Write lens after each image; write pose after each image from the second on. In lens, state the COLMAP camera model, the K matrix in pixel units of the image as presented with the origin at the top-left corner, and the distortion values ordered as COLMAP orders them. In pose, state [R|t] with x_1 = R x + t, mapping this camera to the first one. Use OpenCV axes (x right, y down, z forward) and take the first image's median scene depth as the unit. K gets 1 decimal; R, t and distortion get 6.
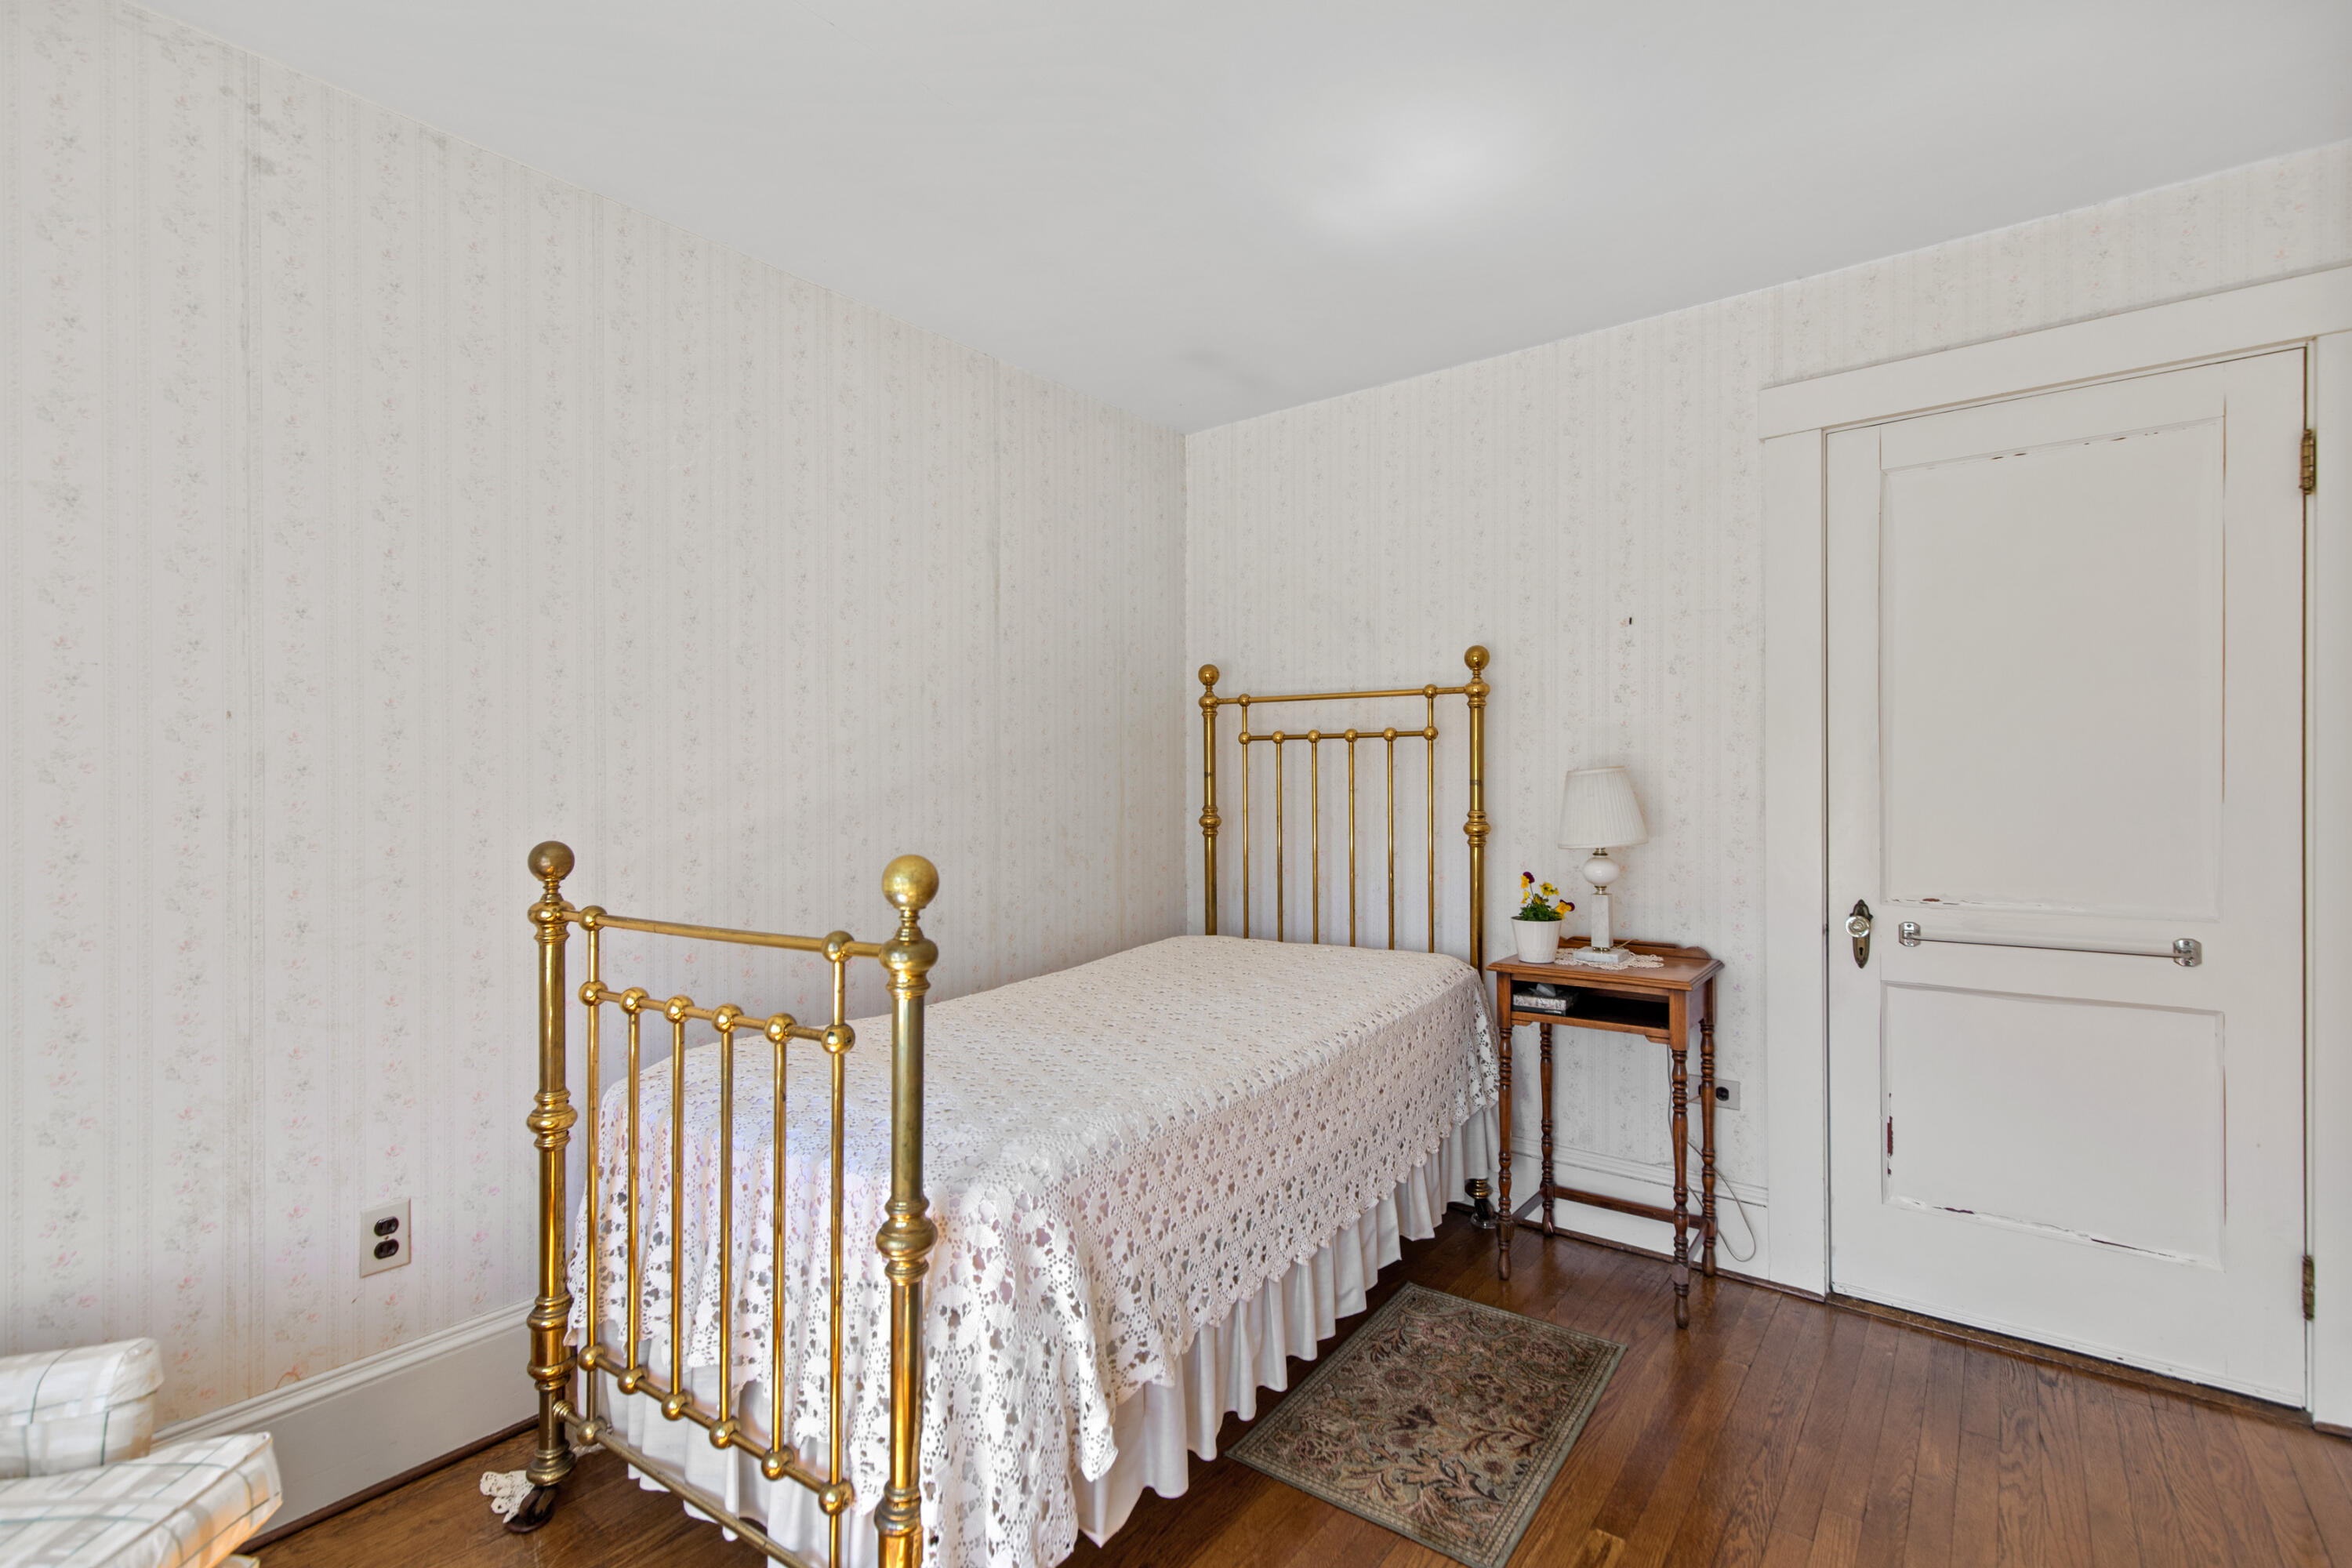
lens RADIAL K [[1056.9, 0, 1190.5], [0, 1056.9, 793.4], [0, 0, 1]] dist [0.007052, -0.003064]
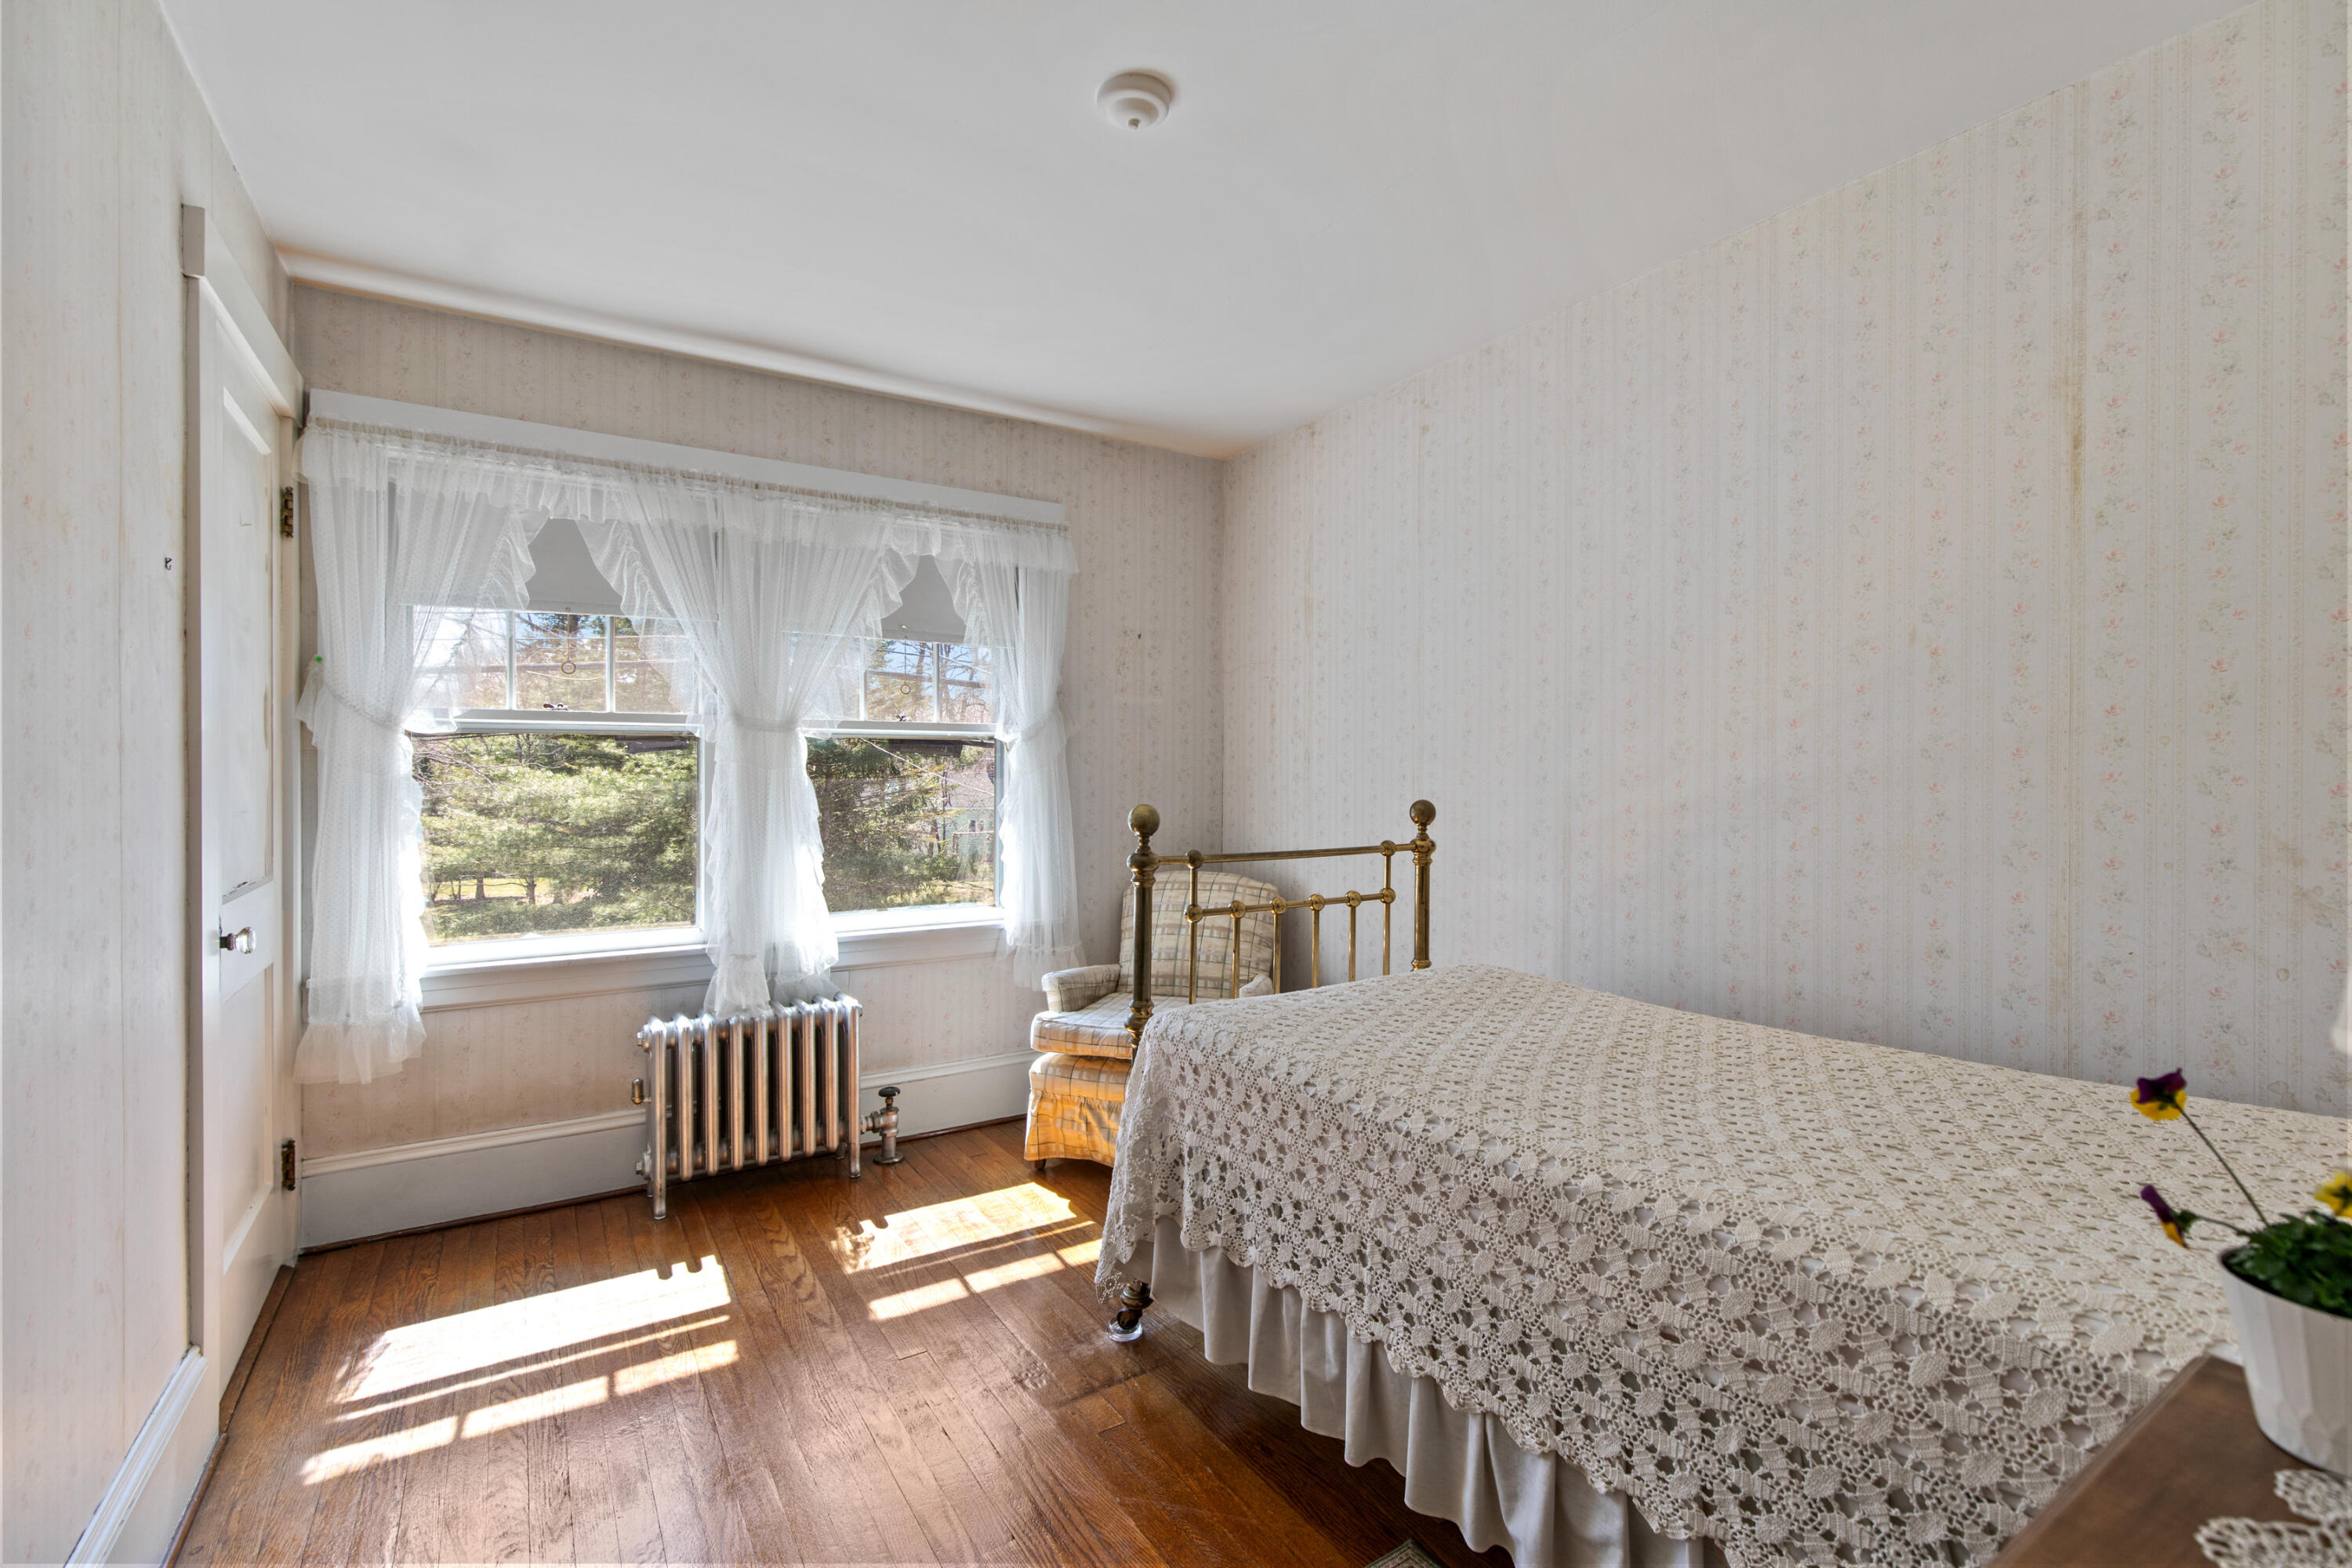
lens RADIAL K [[1056.9, 0, 1189.1], [0, 1056.9, 767.4], [0, 0, 1]] dist [0.007052, -0.003064]
pose [[-0.340401, 0.005642, -0.940263, 0.726776], [-0.005425, 0.999954, 0.007965, -0.010015], [0.940265, 0.007812, -0.340355, 0.898726]]
